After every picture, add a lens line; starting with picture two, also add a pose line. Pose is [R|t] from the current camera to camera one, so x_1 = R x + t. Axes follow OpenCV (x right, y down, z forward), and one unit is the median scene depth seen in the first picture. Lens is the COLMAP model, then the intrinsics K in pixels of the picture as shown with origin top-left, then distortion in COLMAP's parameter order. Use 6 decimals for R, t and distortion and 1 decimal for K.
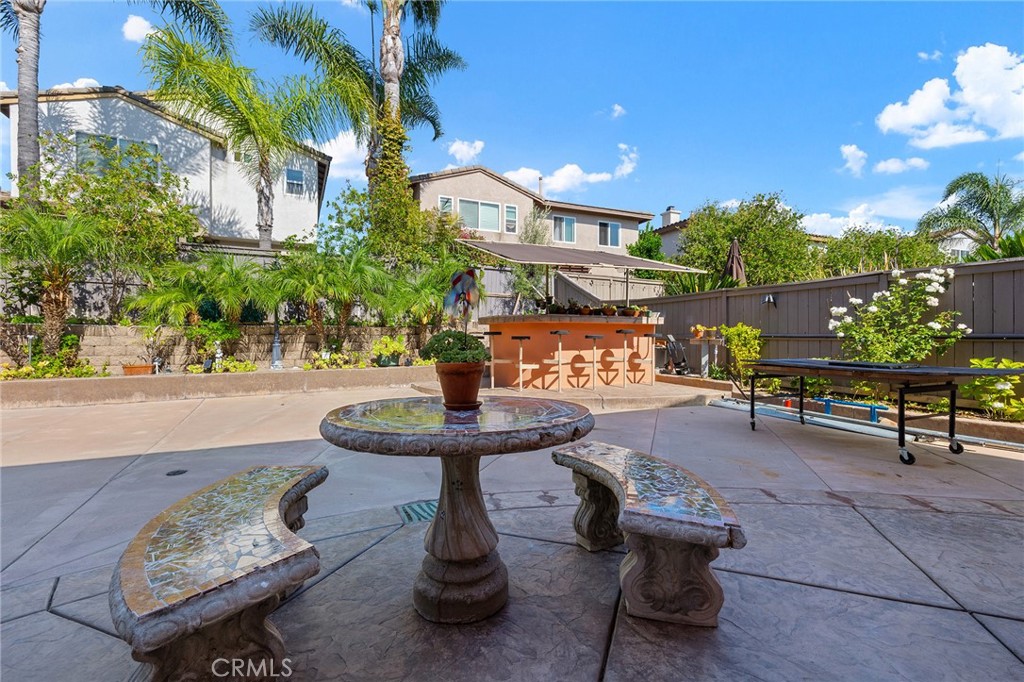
lens RADIAL K [[438.5, 0, 507.9], [0, 438.5, 337.2], [0, 0, 1]] dist [-0.001465, 0.000133]
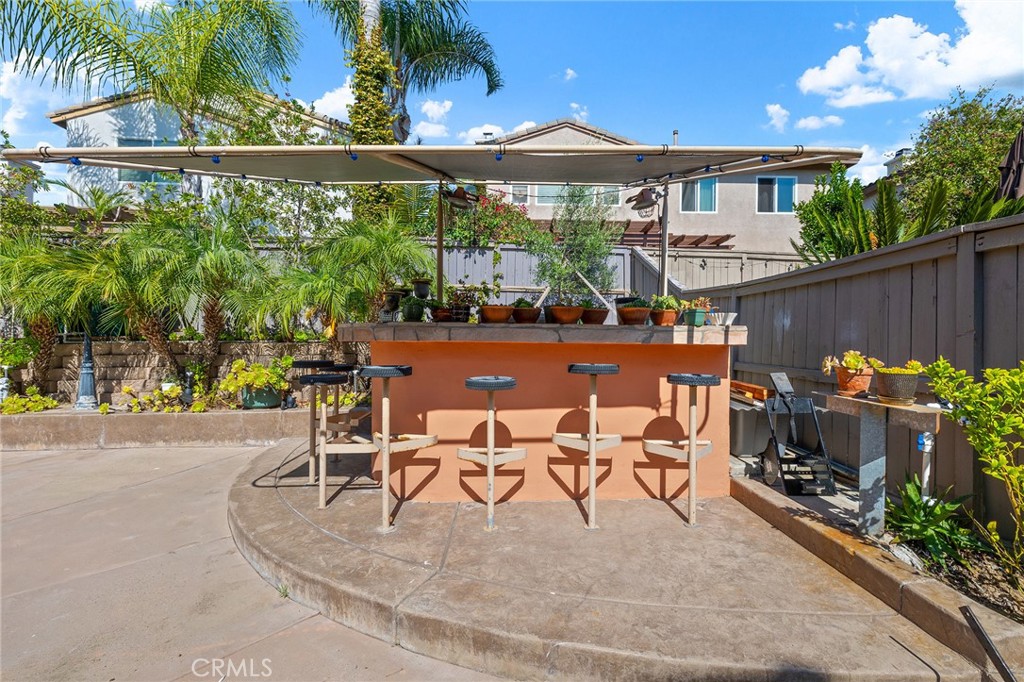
lens RADIAL K [[438.5, 0, 521.1], [0, 438.5, 342.6], [0, 0, 1]] dist [-0.001465, 0.000133]
pose [[0.925773, 0.007986, -0.377996, 0.315792], [-0.005489, 0.999955, 0.007684, -0.033471], [0.378041, -0.005039, 0.925775, 0.592612]]
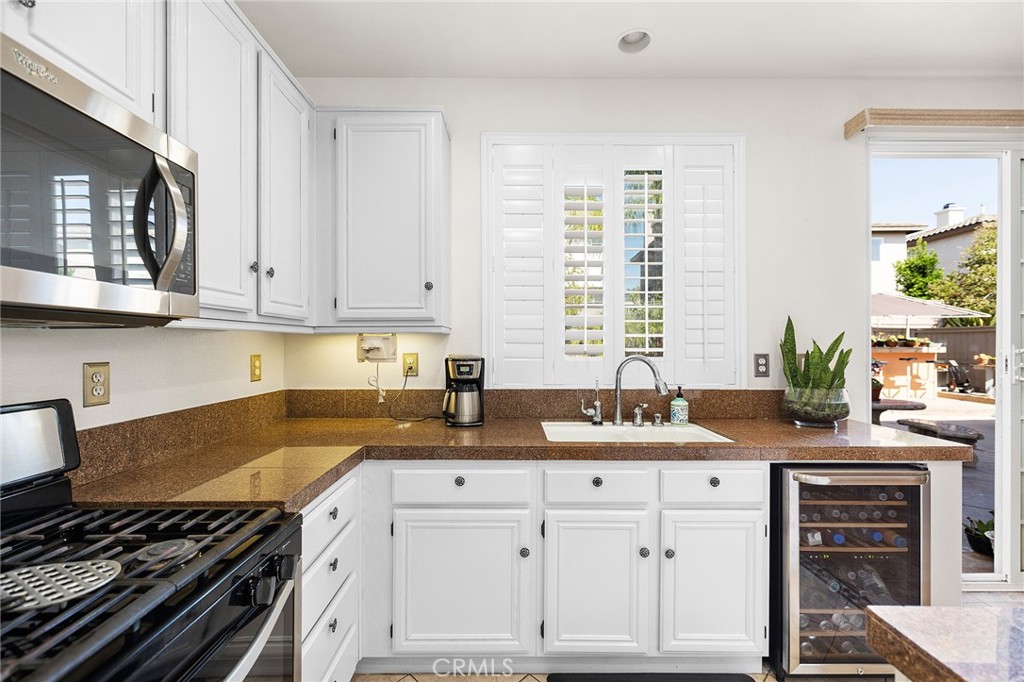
lens RADIAL K [[438.5, 0, 502.3], [0, 438.5, 342.0], [0, 0, 1]] dist [-0.001465, 0.000133]
pose [[0.905109, -0.005928, -0.425138, -0.262437], [0.004210, 0.999979, -0.004981, -0.058838], [0.425158, 0.002718, 0.905115, -0.681885]]
